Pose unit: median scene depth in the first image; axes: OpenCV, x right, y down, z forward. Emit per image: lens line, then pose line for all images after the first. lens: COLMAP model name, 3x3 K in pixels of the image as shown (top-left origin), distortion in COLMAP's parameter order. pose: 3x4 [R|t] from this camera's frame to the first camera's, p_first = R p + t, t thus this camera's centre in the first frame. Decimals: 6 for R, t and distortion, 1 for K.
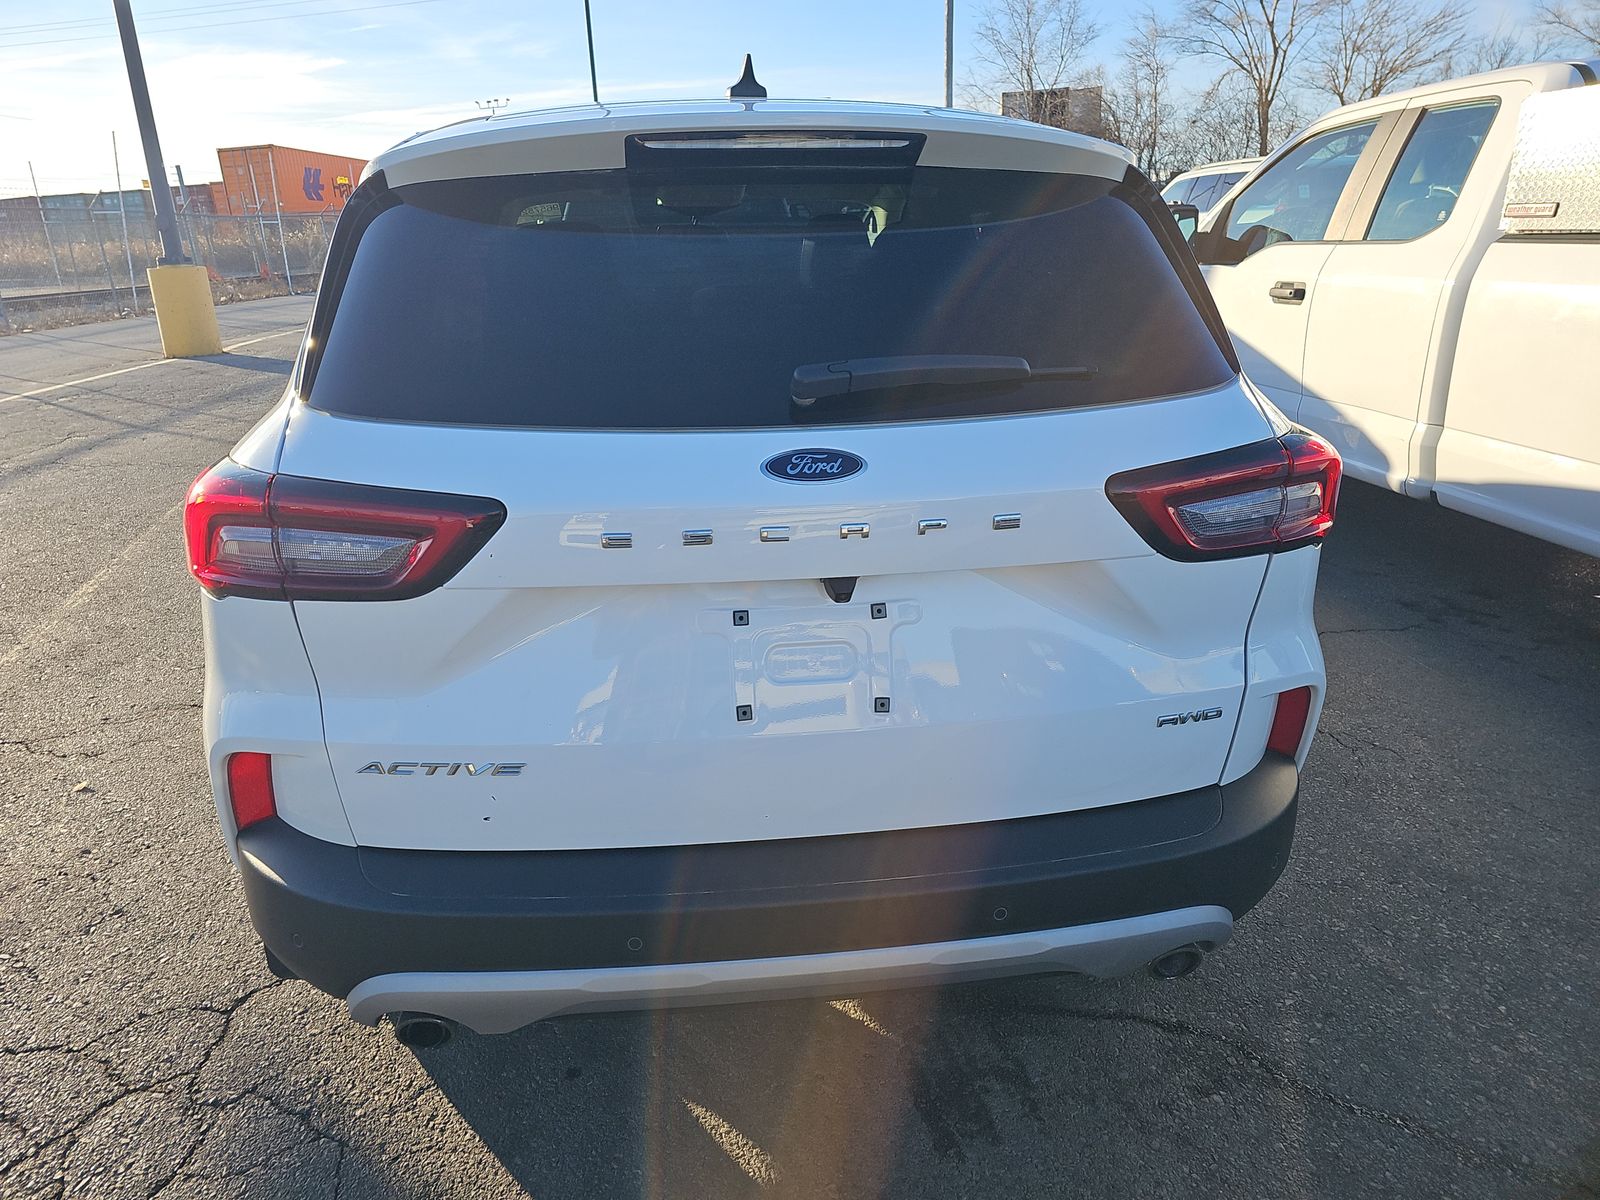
lens RADIAL K [[1060.8, 0, 796.9], [0, 1060.8, 586.0], [0, 0, 1]] dist [0.056128, -0.048333]
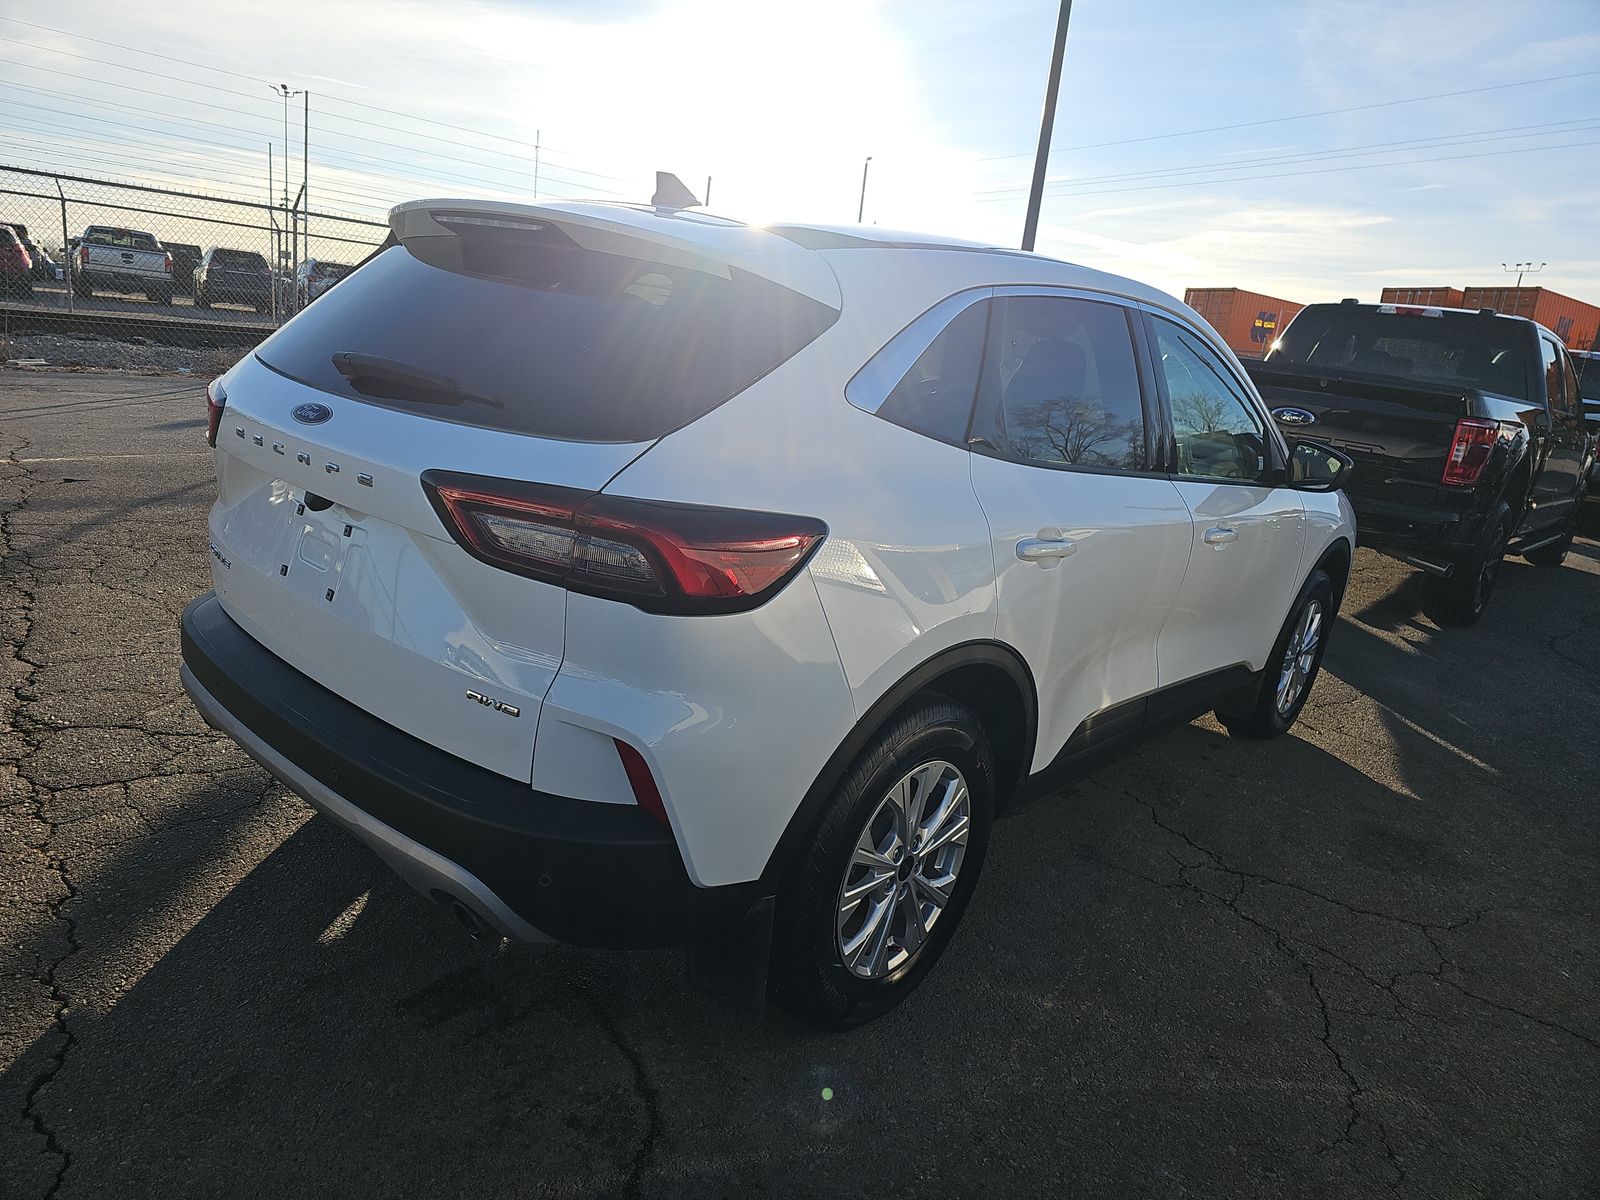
lens RADIAL K [[1060.8, 0, 796.9], [0, 1060.8, 586.0], [0, 0, 1]] dist [0.056128, -0.048333]
pose [[0.662330, 0.278673, -0.695456, 1.007883], [-0.361494, 0.931919, 0.029150, -0.114038], [0.656232, 0.232097, 0.717977, 0.249660]]
